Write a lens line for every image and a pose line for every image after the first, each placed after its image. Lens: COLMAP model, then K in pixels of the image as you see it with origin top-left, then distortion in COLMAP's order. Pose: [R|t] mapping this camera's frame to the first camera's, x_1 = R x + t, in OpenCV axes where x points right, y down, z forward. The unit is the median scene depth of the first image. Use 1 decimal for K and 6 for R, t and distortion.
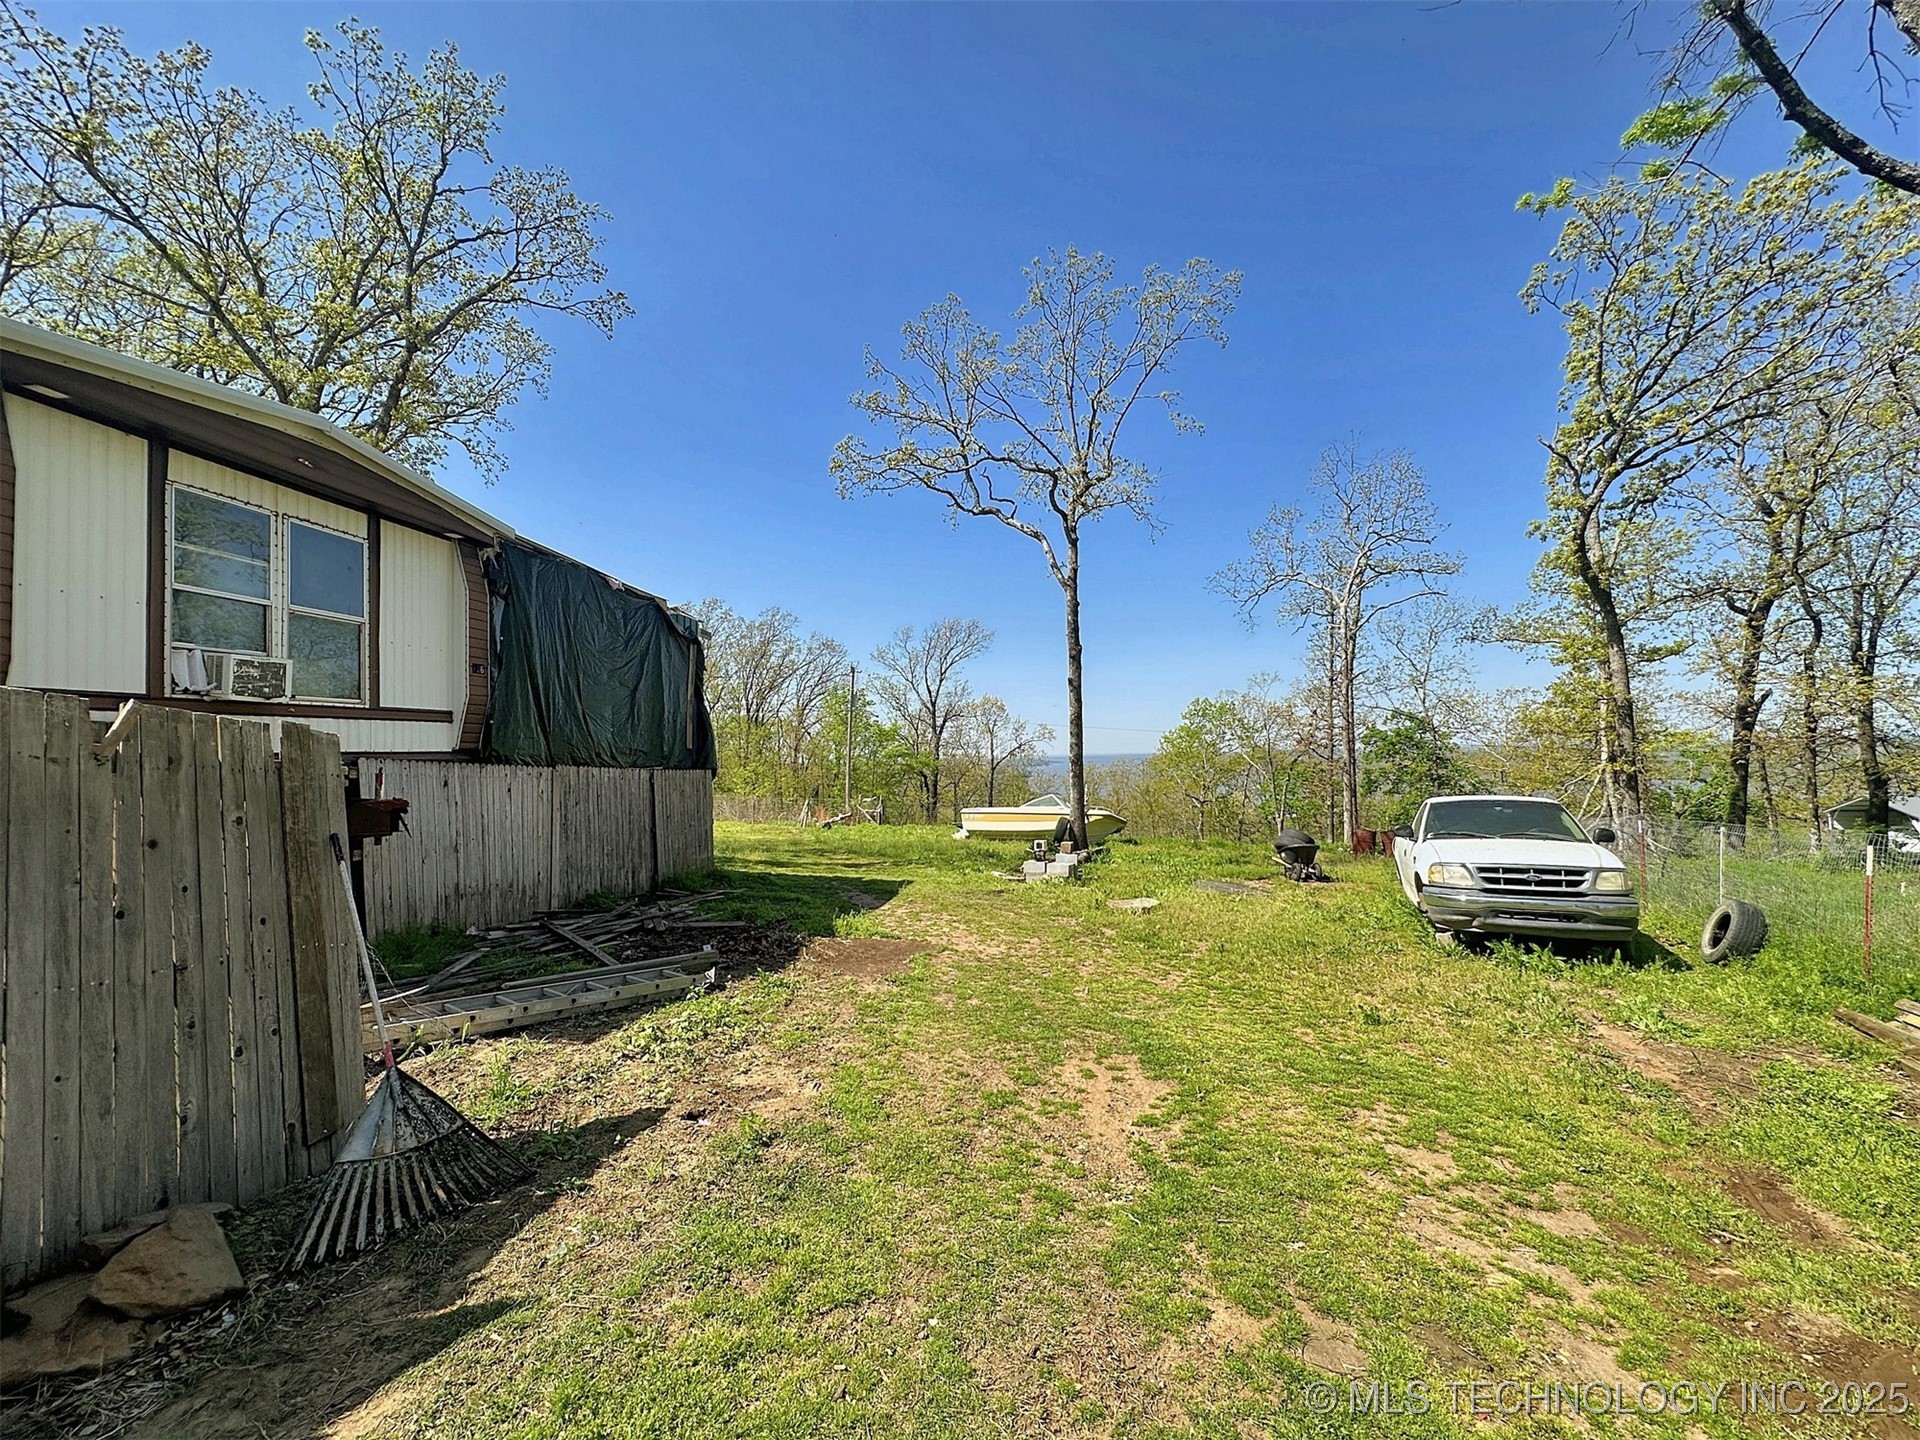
lens RADIAL K [[762.1, 0, 943.1], [0, 762.1, 719.9], [0, 0, 1]] dist [0.000322, 0.000016]
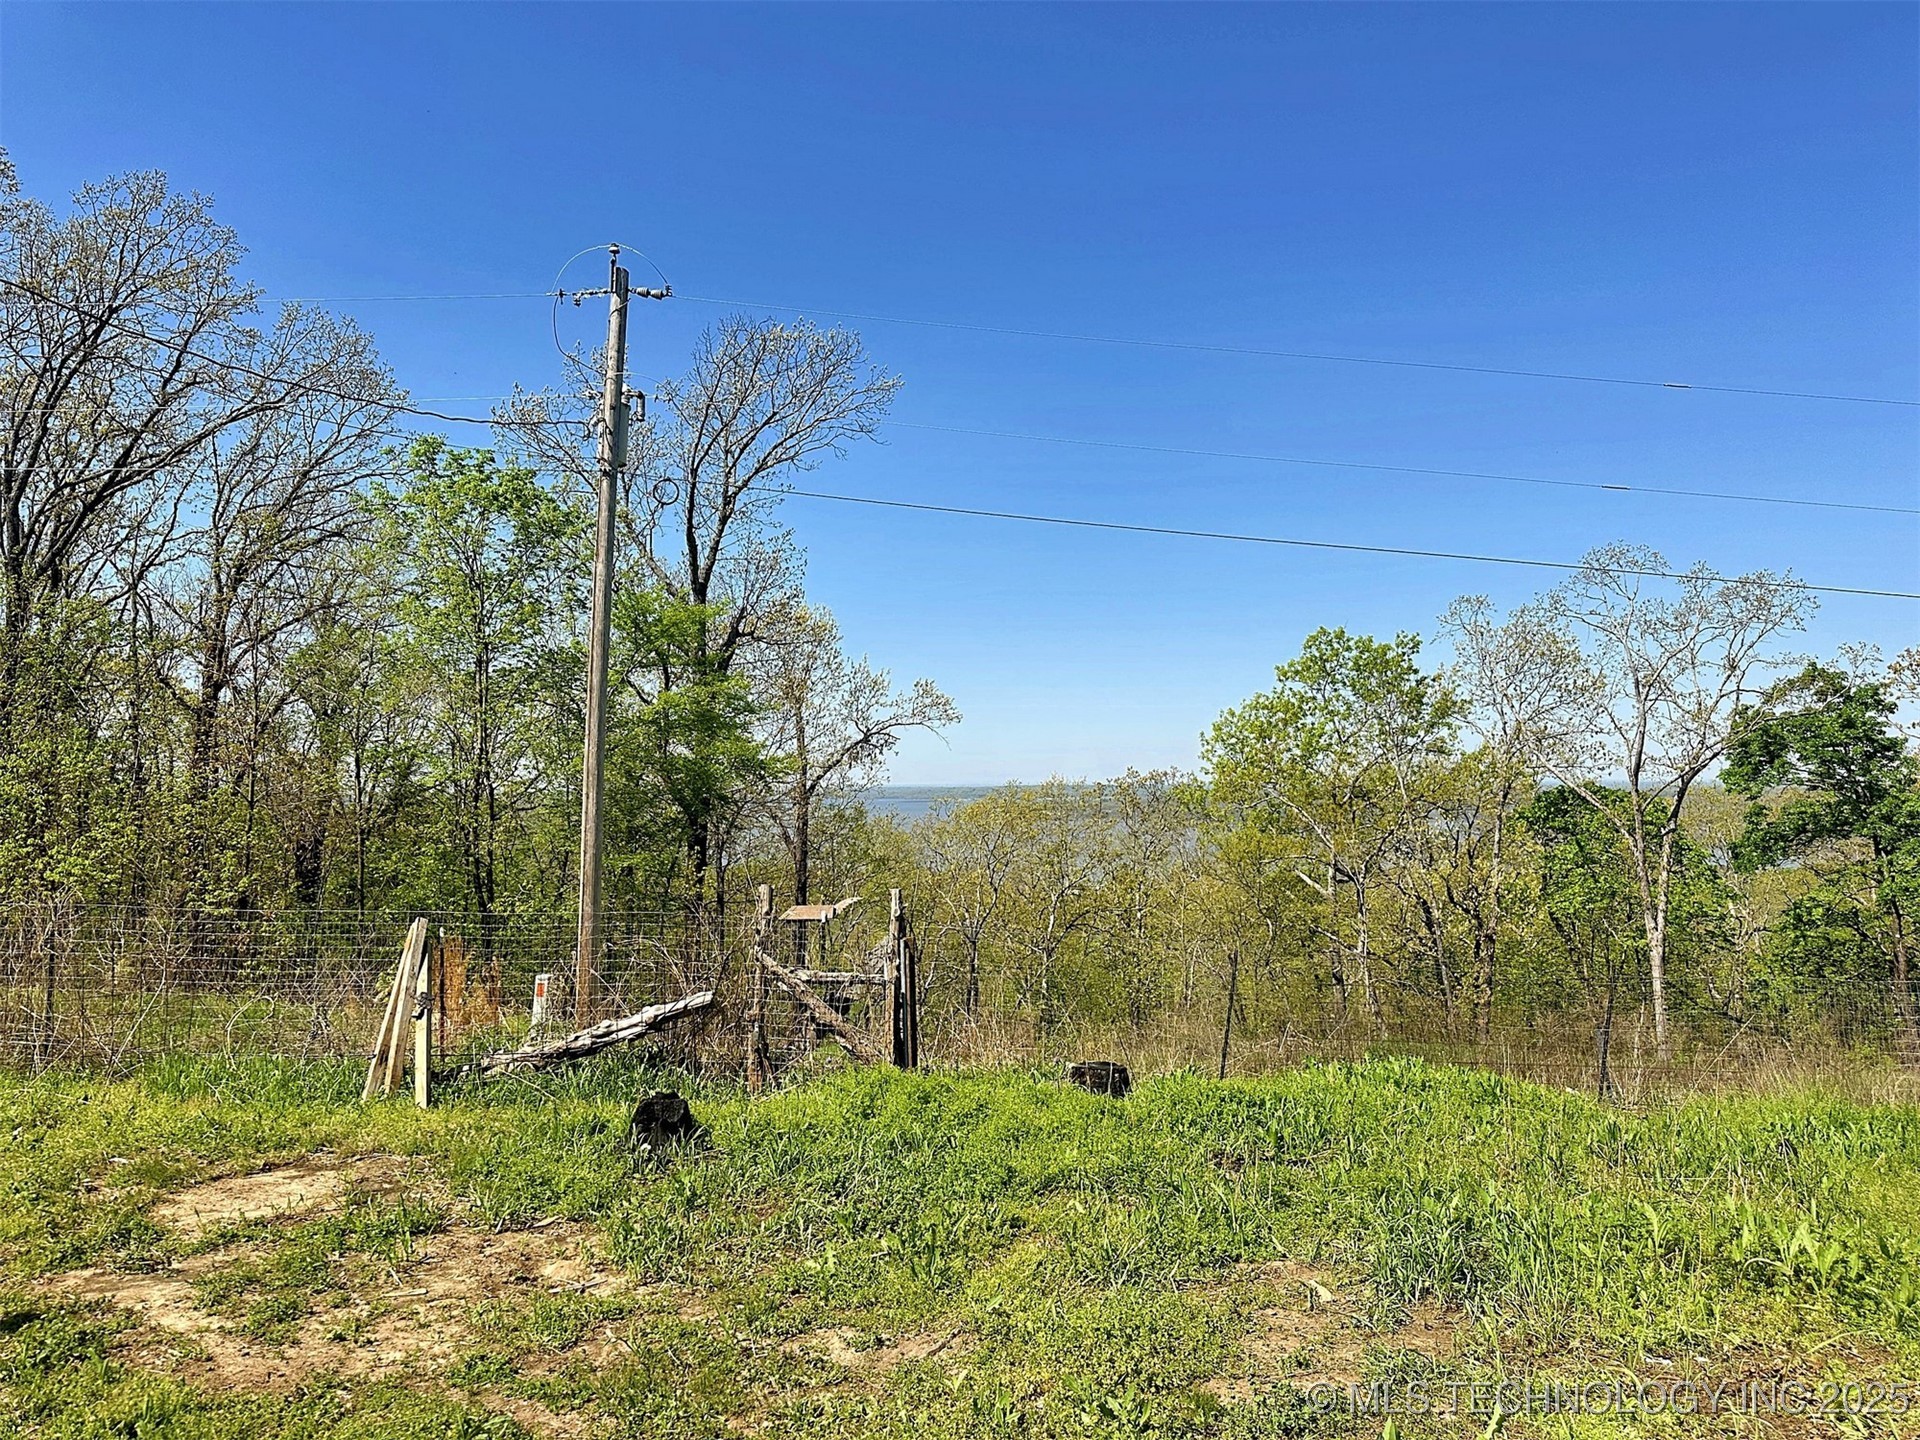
lens RADIAL K [[1337.6, 0, 941.7], [0, 1337.6, 719.3], [0, 0, 1]] dist [0.075728, -0.095204]
pose [[0.936749, 0.030862, 0.348640, -0.172465], [-0.031806, 0.999490, -0.003016, 0.049382], [-0.348555, -0.008263, 0.937252, 0.664954]]
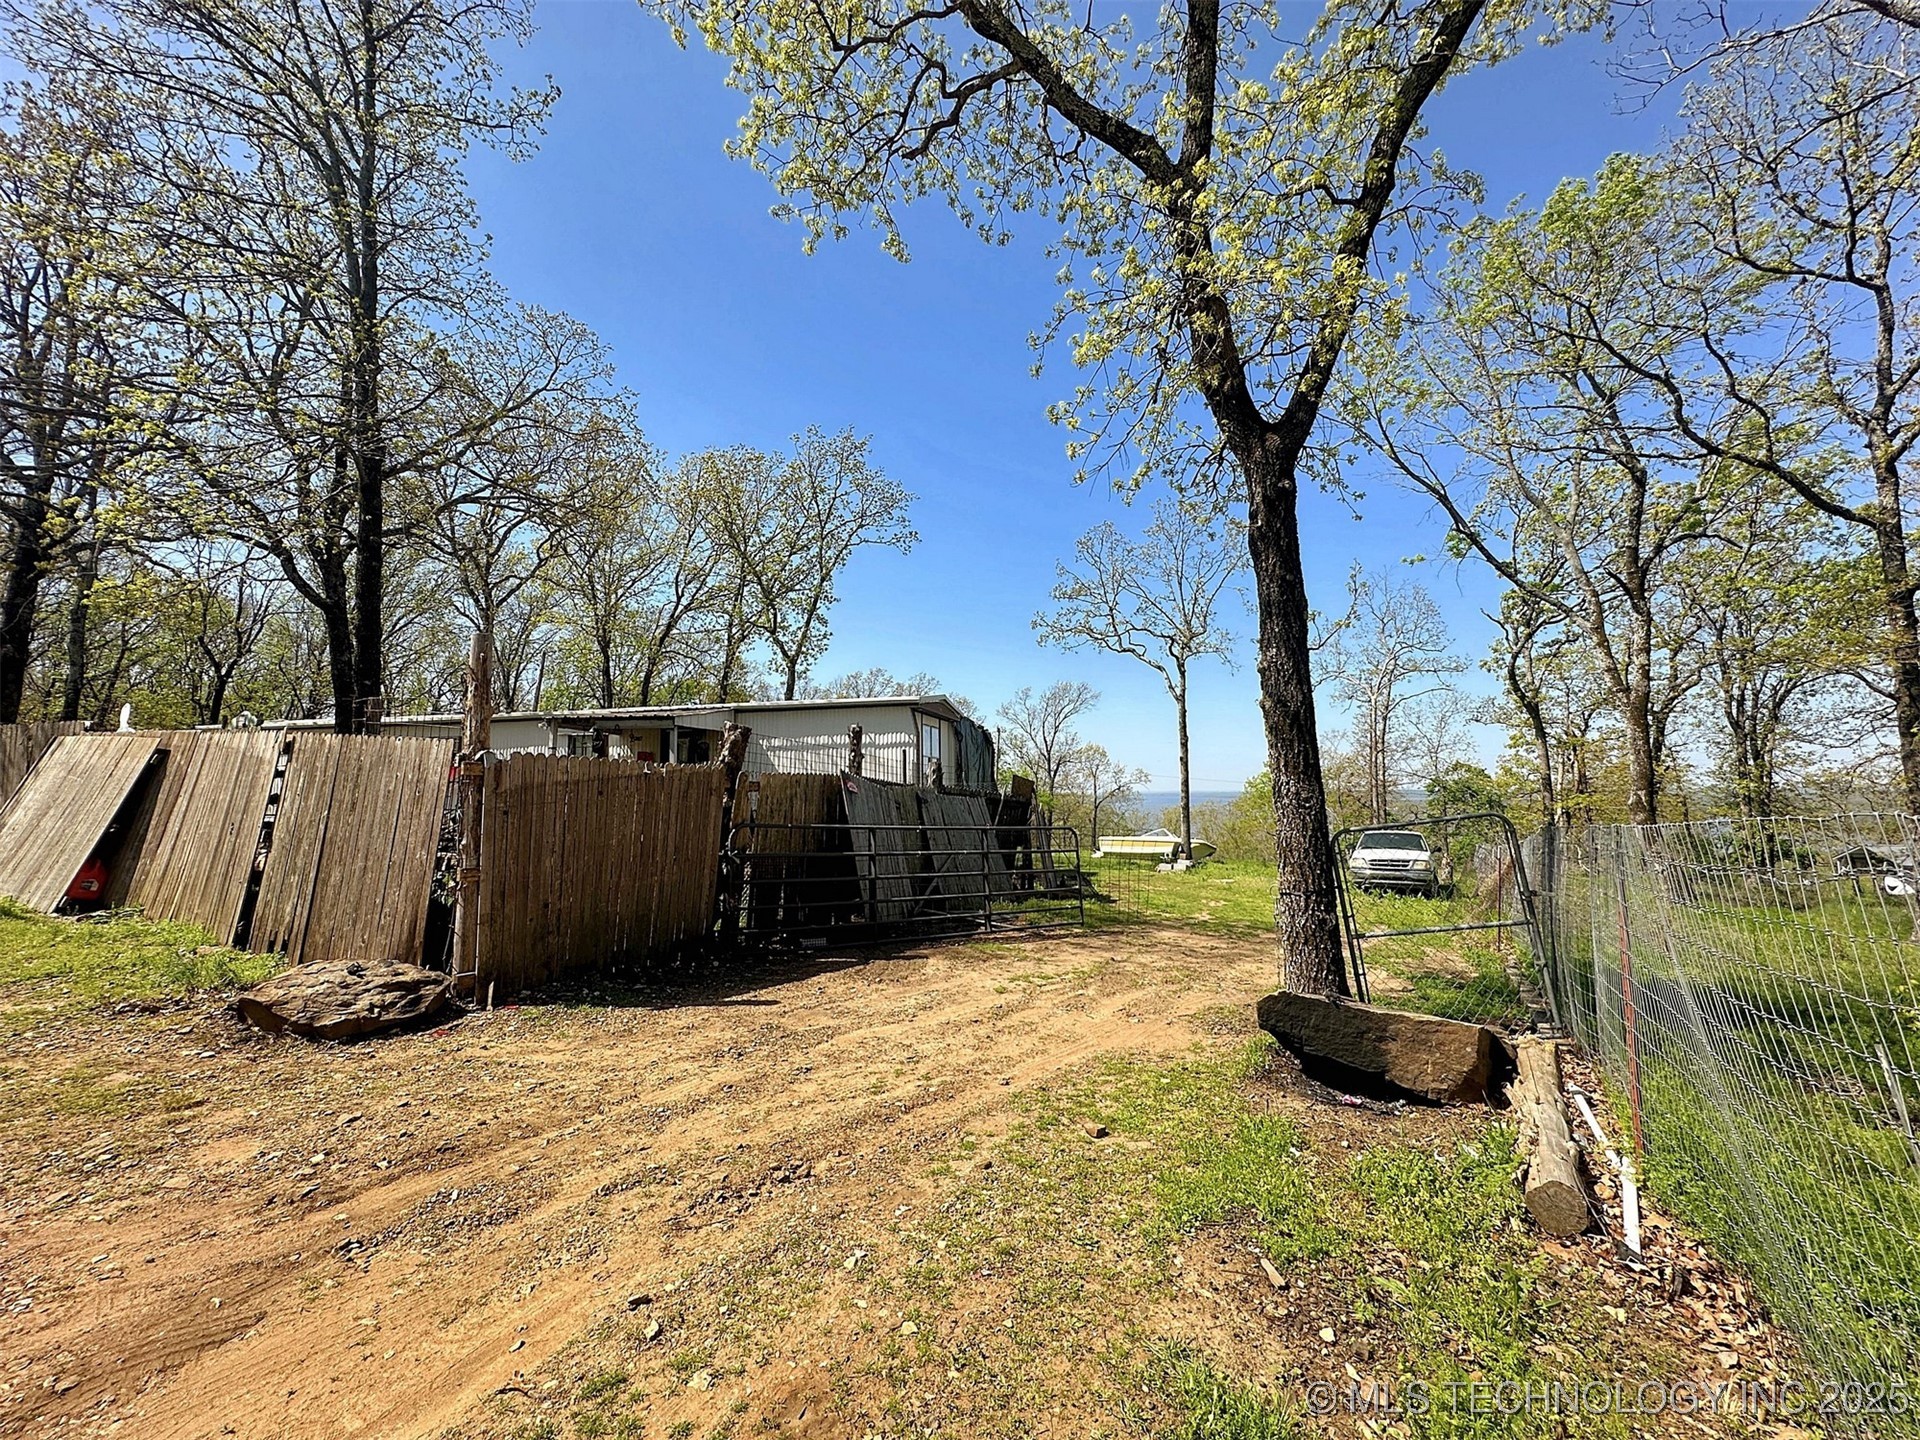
lens RADIAL K [[762.1, 0, 946.7], [0, 762.1, 712.9], [0, 0, 1]] dist [0.000322, 0.000016]
pose [[0.995009, 0.007146, -0.099525, -0.081899], [-0.012419, 0.998545, -0.052466, -0.026551], [0.099005, 0.053440, 0.993651, -0.325216]]
